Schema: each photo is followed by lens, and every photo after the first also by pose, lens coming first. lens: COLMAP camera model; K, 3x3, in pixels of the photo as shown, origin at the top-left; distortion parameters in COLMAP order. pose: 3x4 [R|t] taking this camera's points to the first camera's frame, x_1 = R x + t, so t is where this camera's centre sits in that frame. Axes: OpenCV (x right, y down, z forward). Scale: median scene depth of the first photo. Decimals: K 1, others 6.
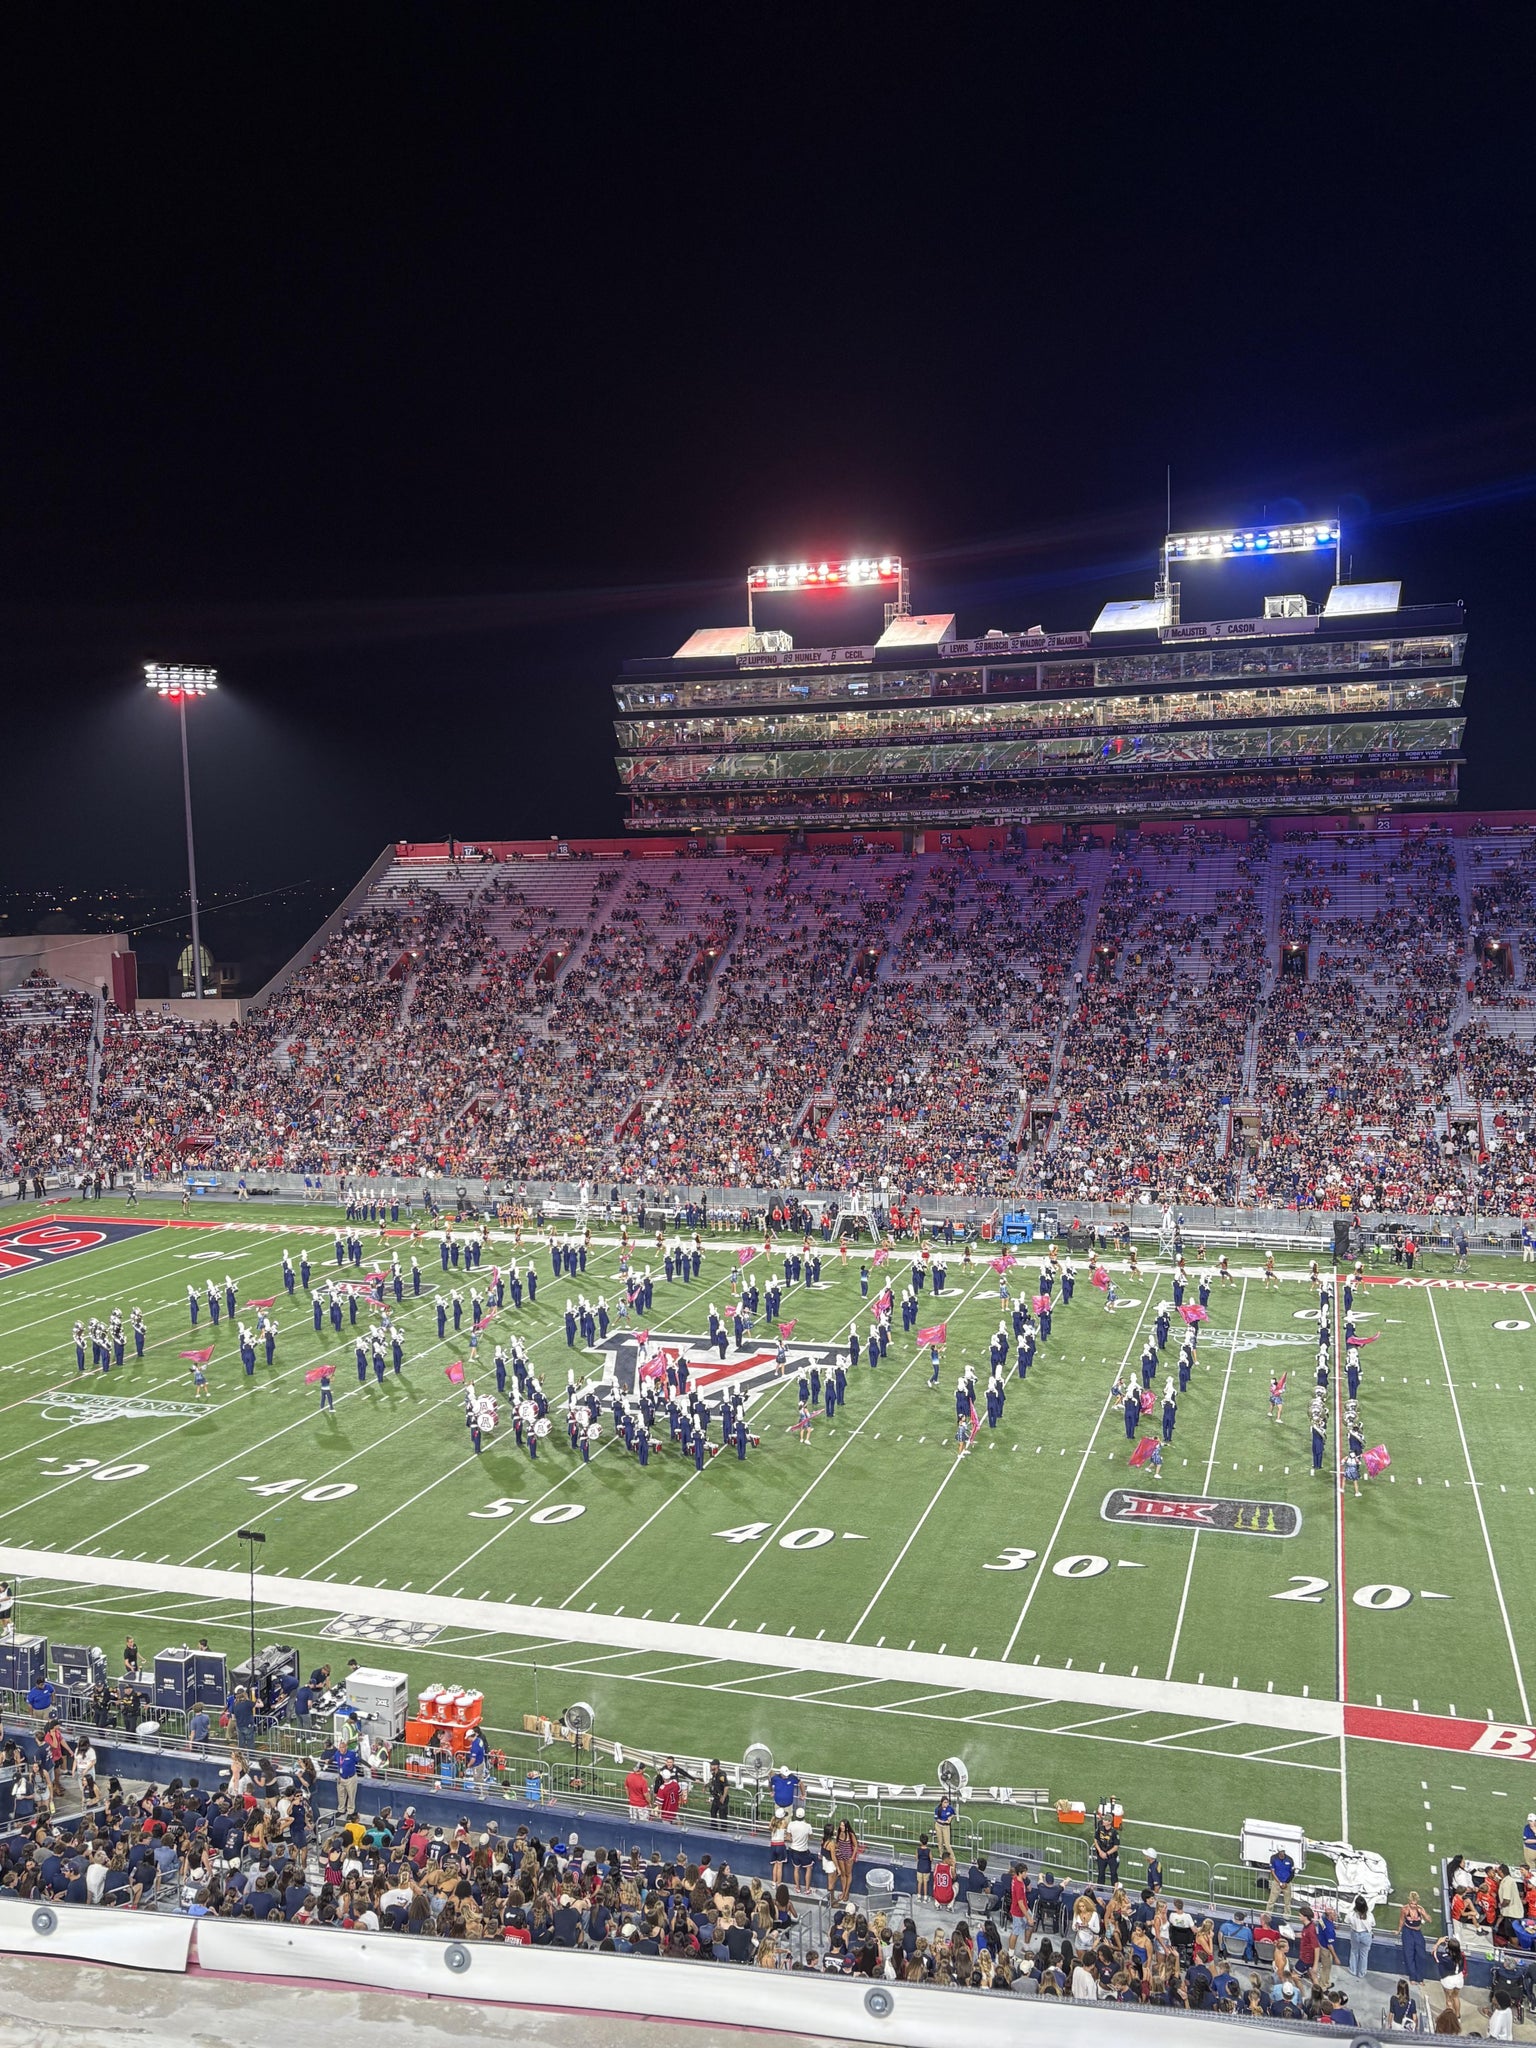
lens RADIAL K [[1707.3, 0, 799.3], [0, 1707.3, 1051.3], [0, 0, 1]] dist [0.041109, -0.024194]
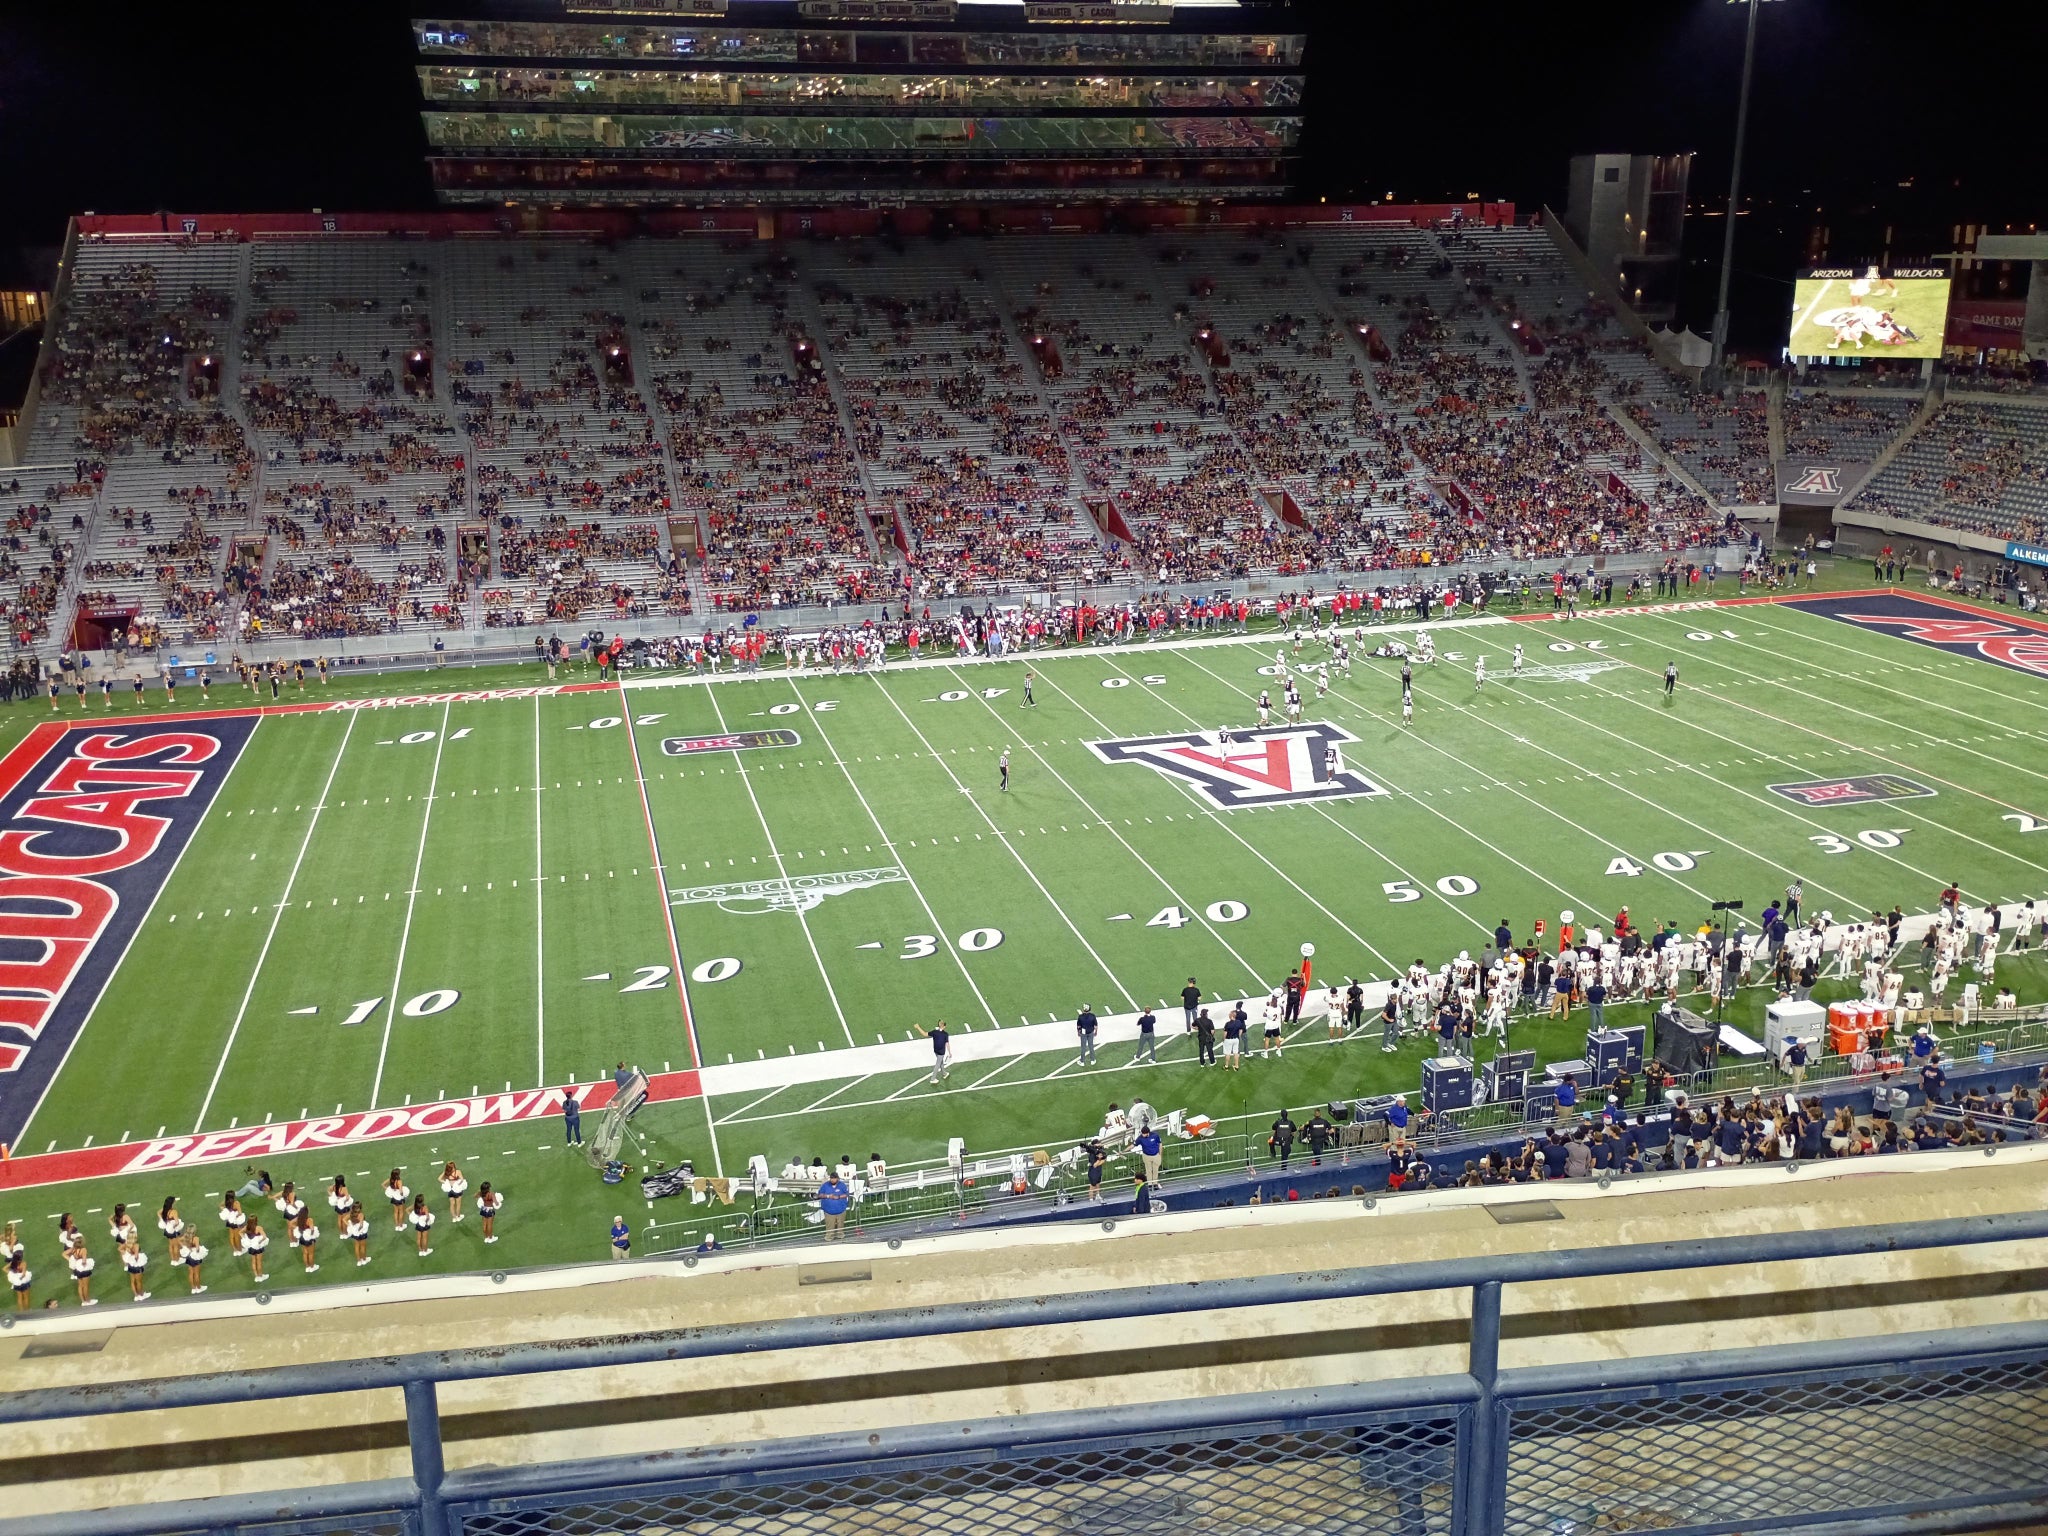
lens RADIAL K [[1707.3, 0, 1027.8], [0, 1707.3, 770.9], [0, 0, 1]] dist [0.041109, -0.024194]
pose [[0.846018, -0.143914, 0.513364, -0.351289], [0.051472, 0.980429, 0.190025, -0.003085], [-0.530664, -0.134341, 0.836868, 0.112886]]
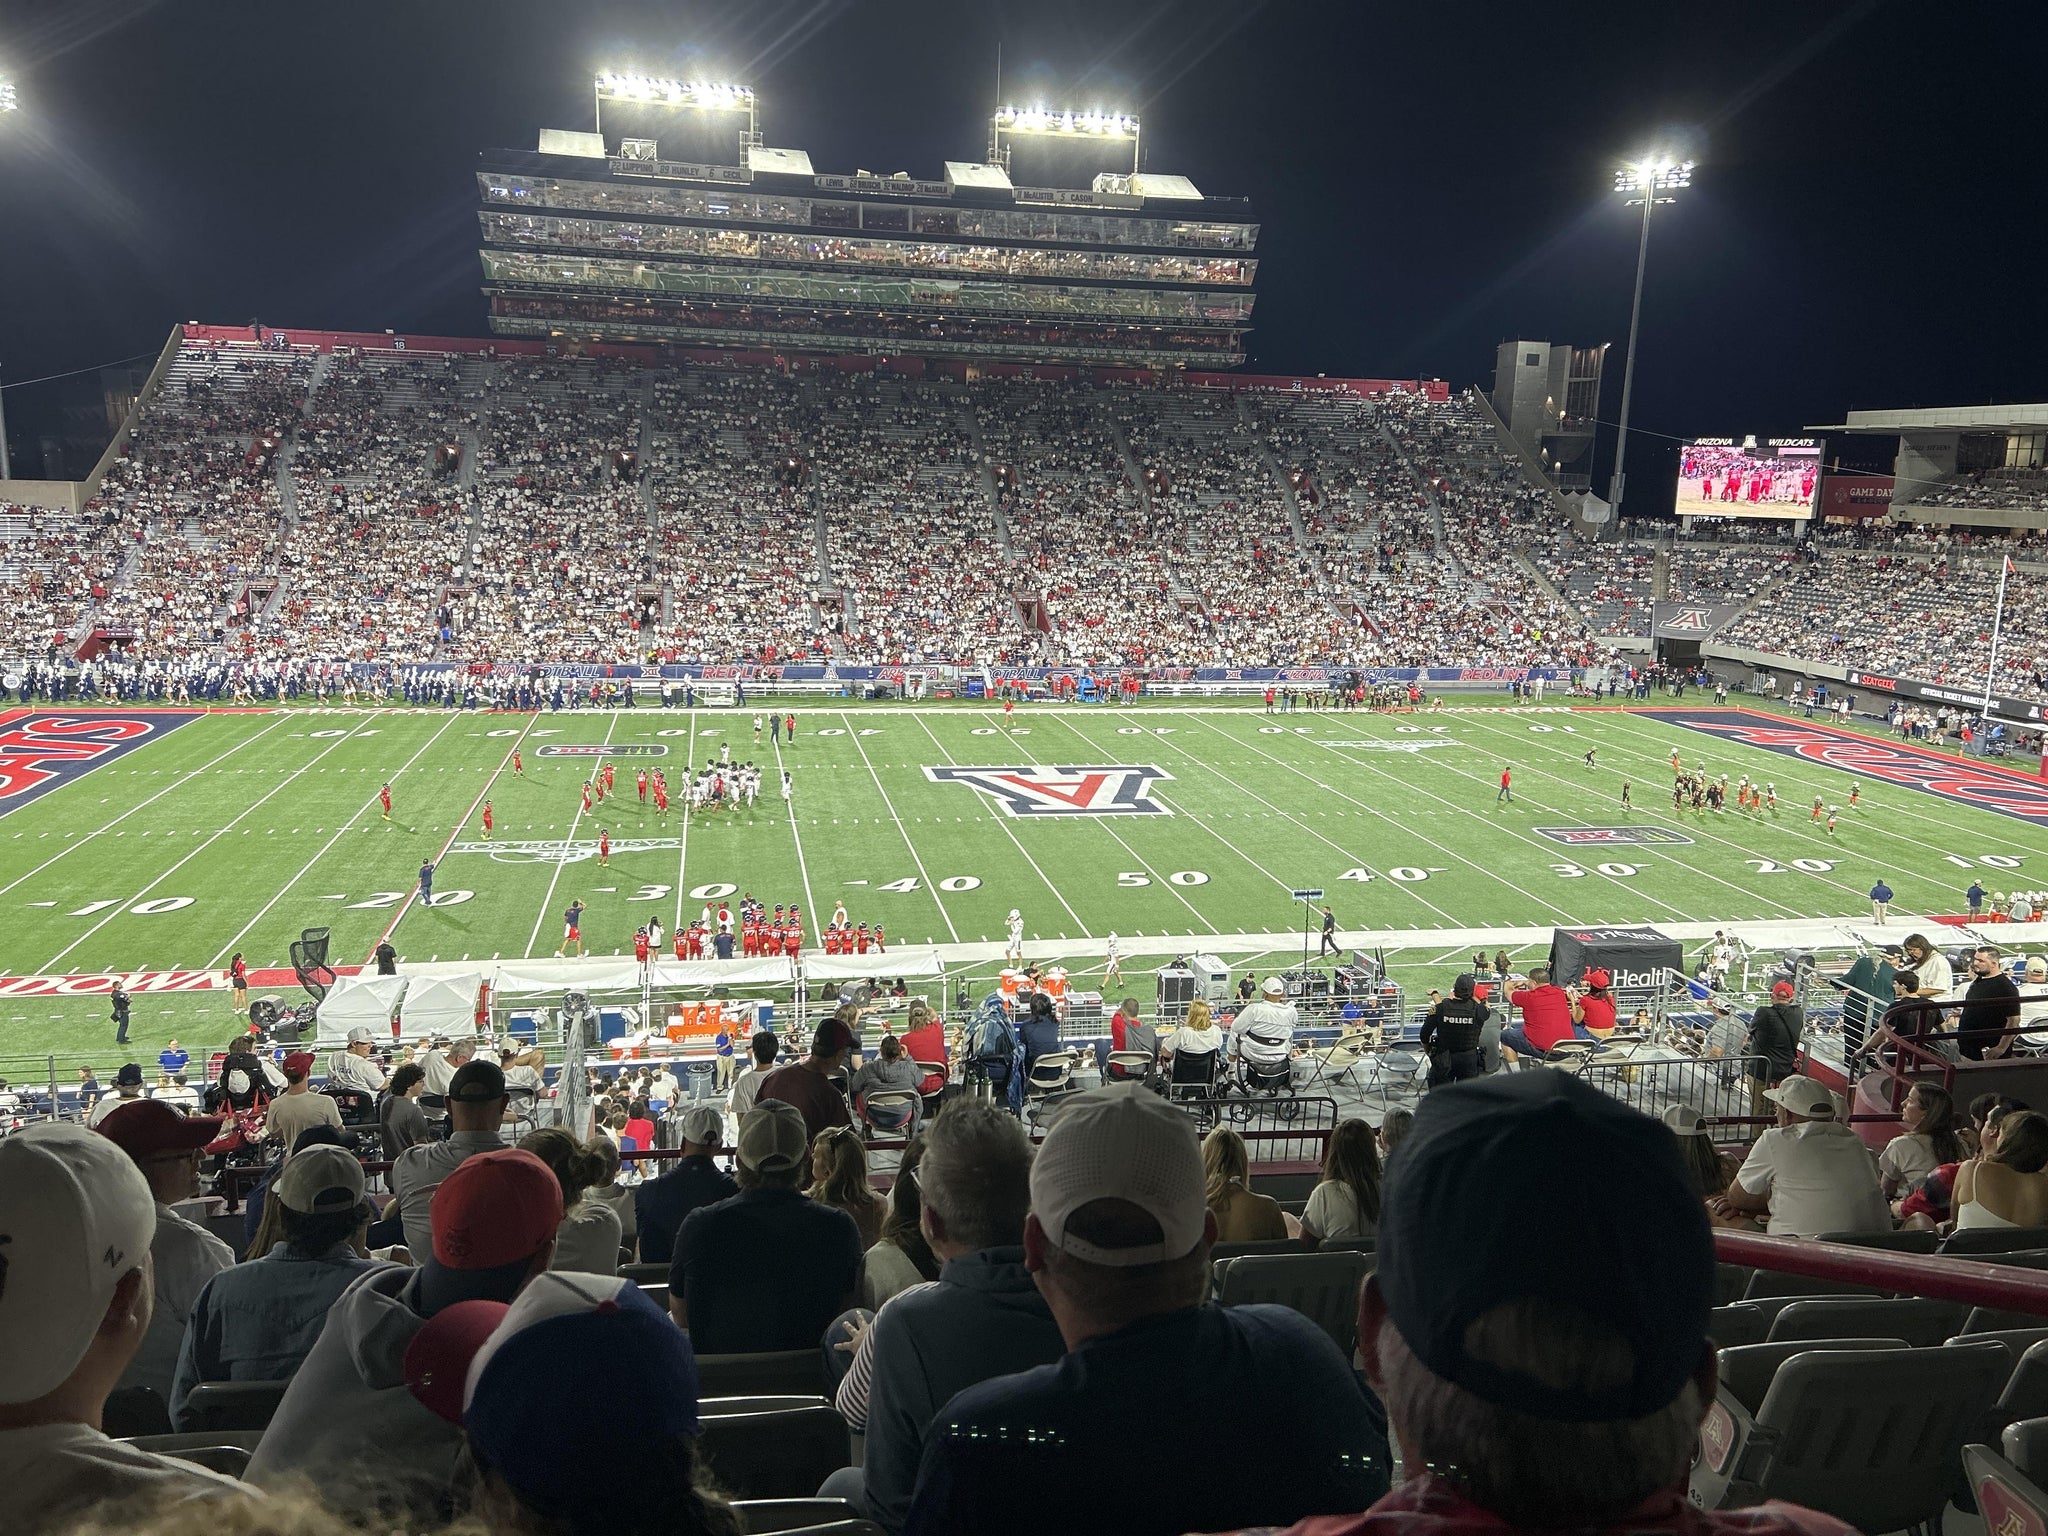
lens RADIAL K [[1492.1, 0, 1026.9], [0, 1492.1, 782.2], [0, 0, 1]] dist [0.040329, -0.027904]
pose [[0.874190, -0.051159, 0.482881, -0.277534], [0.001703, 0.994752, 0.102306, 0.042201], [-0.485581, -0.088612, 0.869689, 0.093952]]
